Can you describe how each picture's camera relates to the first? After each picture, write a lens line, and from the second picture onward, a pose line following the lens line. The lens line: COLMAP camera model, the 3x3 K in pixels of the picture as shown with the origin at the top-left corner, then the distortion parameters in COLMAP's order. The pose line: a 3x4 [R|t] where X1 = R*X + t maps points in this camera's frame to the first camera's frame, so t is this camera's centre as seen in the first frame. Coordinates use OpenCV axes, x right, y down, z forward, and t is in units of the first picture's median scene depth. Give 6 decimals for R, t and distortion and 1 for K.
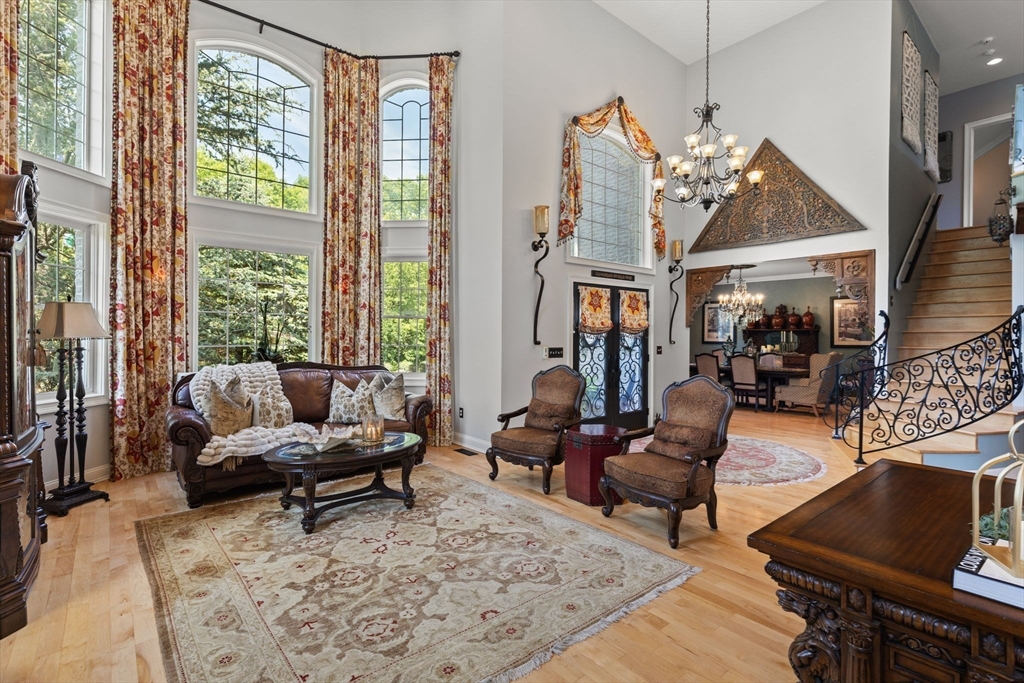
lens RADIAL K [[472.8, 0, 514.4], [0, 472.8, 331.5], [0, 0, 1]] dist [0.001546, 0.000058]
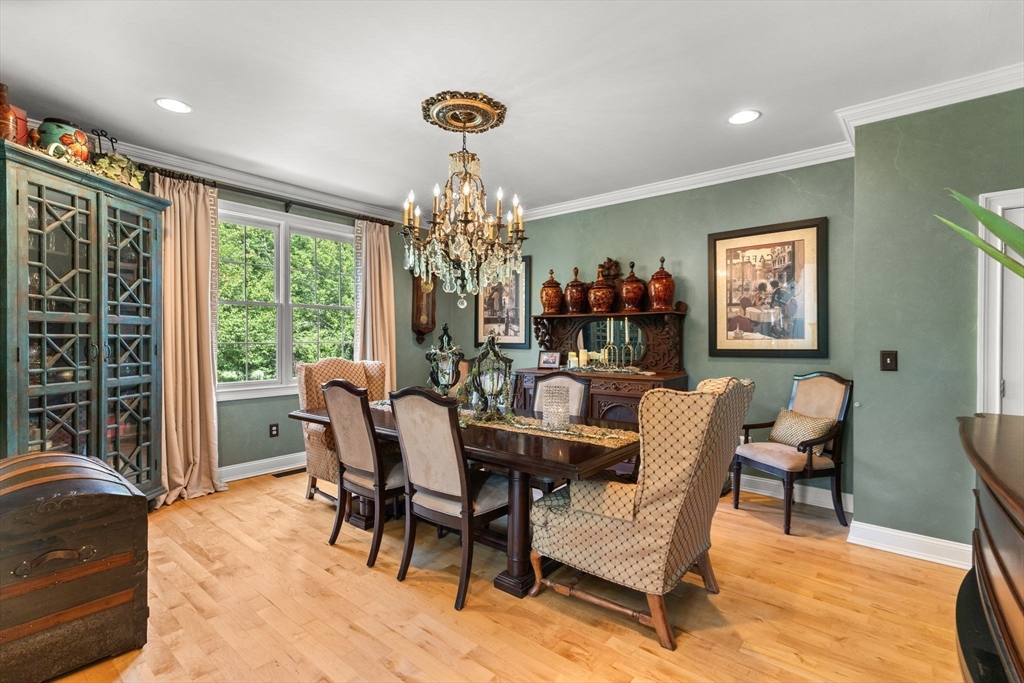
lens RADIAL K [[472.8, 0, 514.4], [0, 472.8, 331.5], [0, 0, 1]] dist [0.001546, 0.000058]
pose [[0.979340, 0.002210, 0.202206, 0.419158], [-0.000481, 0.999963, -0.008600, 0.016346], [-0.202218, 0.008325, 0.979305, 0.631723]]
